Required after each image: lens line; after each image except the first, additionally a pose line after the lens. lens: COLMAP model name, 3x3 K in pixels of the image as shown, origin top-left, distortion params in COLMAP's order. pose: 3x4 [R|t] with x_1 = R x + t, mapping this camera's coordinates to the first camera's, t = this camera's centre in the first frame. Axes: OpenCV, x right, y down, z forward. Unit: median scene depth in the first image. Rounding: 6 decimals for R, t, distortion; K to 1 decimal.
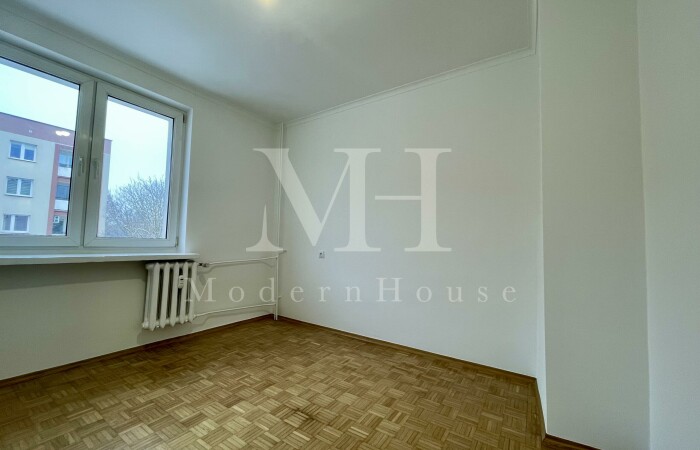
lens RADIAL K [[285.6, 0, 350.0], [0, 285.6, 225.0], [0, 0, 1]] dist [-0.000383, -0.000097]
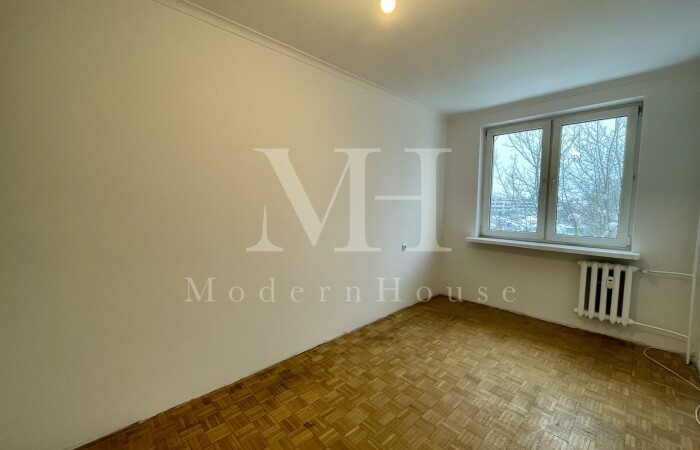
lens RADIAL K [[285.6, 0, 350.0], [0, 285.6, 225.0], [0, 0, 1]] dist [-0.000383, -0.000097]
pose [[-0.154151, 0.053217, -0.986613, 0.569667], [0.042326, 0.997988, 0.047217, -0.100089], [0.987140, -0.034481, -0.156093, 0.241179]]
